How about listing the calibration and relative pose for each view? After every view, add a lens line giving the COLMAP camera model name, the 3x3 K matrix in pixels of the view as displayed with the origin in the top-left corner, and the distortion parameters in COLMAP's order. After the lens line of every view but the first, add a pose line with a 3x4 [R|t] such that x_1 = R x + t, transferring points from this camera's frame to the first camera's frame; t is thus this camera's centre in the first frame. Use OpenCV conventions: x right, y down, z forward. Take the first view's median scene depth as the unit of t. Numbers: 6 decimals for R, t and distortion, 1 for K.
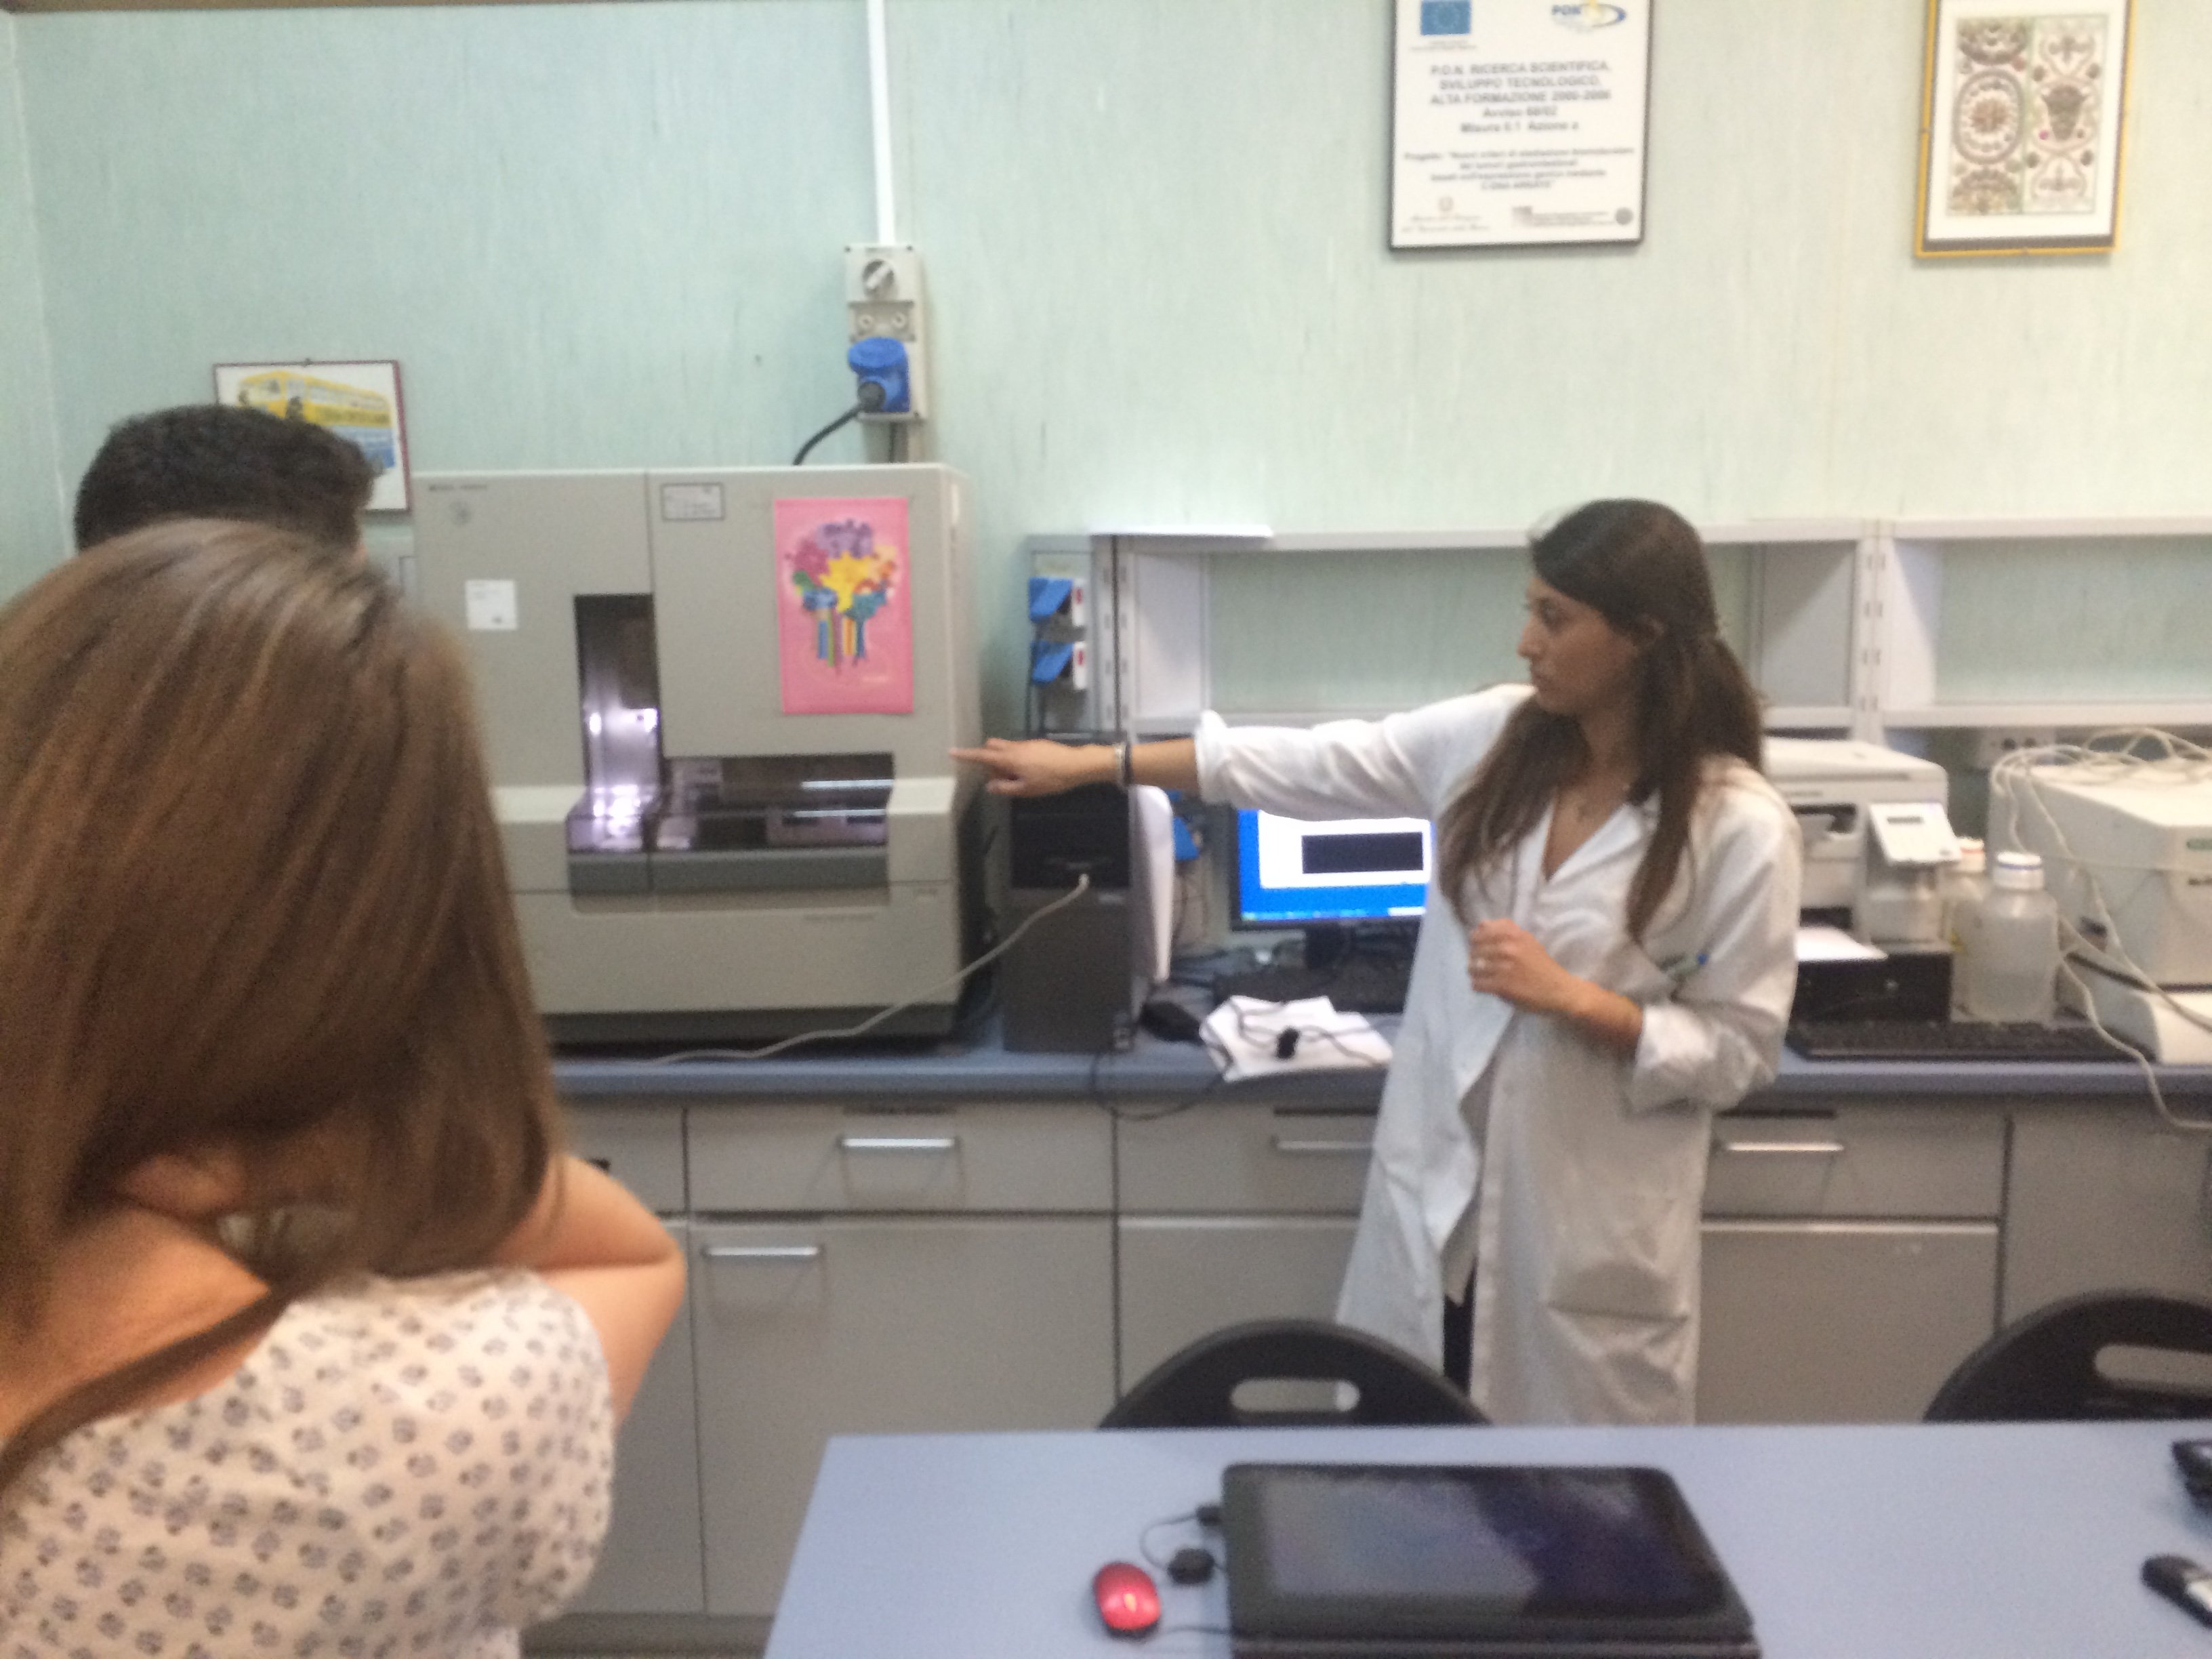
lens RADIAL K [[1905.2, 0, 1113.1], [0, 1905.2, 826.8], [0, 0, 1]] dist [0.078464, -0.098605]
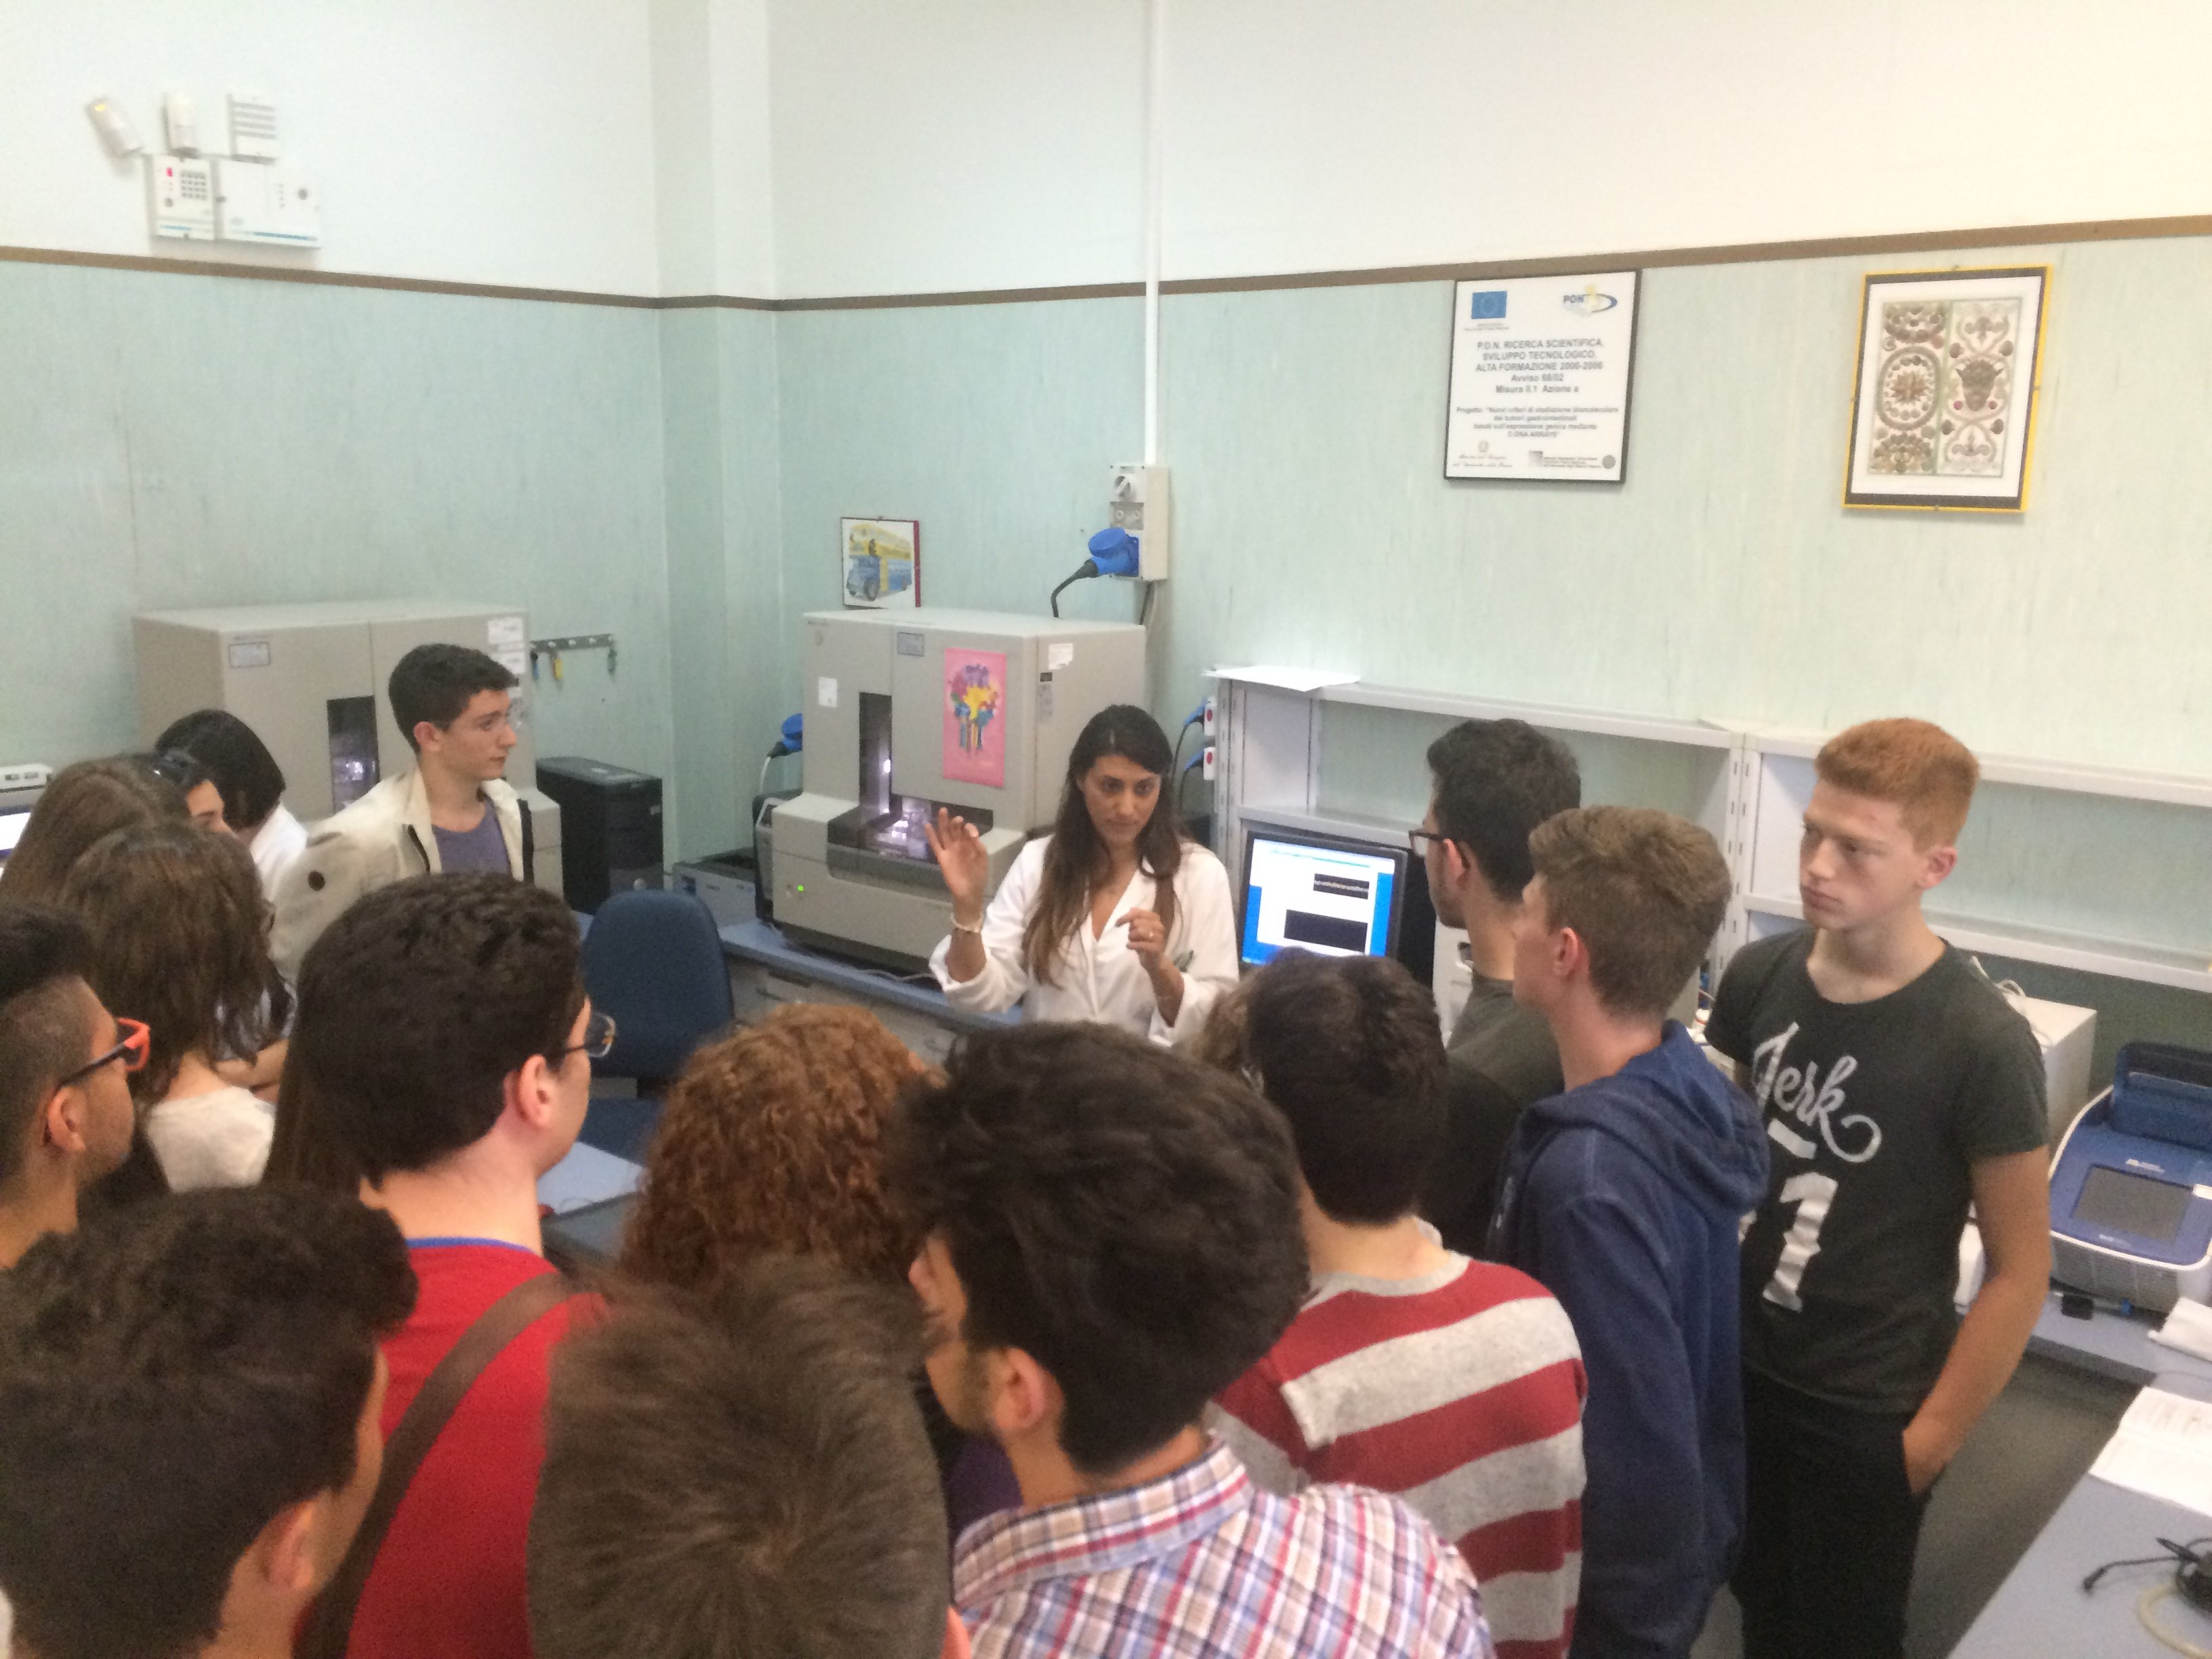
lens RADIAL K [[1905.2, 0, 1099.0], [0, 1905.2, 825.7], [0, 0, 1]] dist [0.078464, -0.098605]
pose [[0.767285, 0.153617, -0.622636, 0.823165], [-0.131074, 0.987957, 0.082224, -0.147152], [0.627769, 0.018522, 0.778179, -0.155383]]
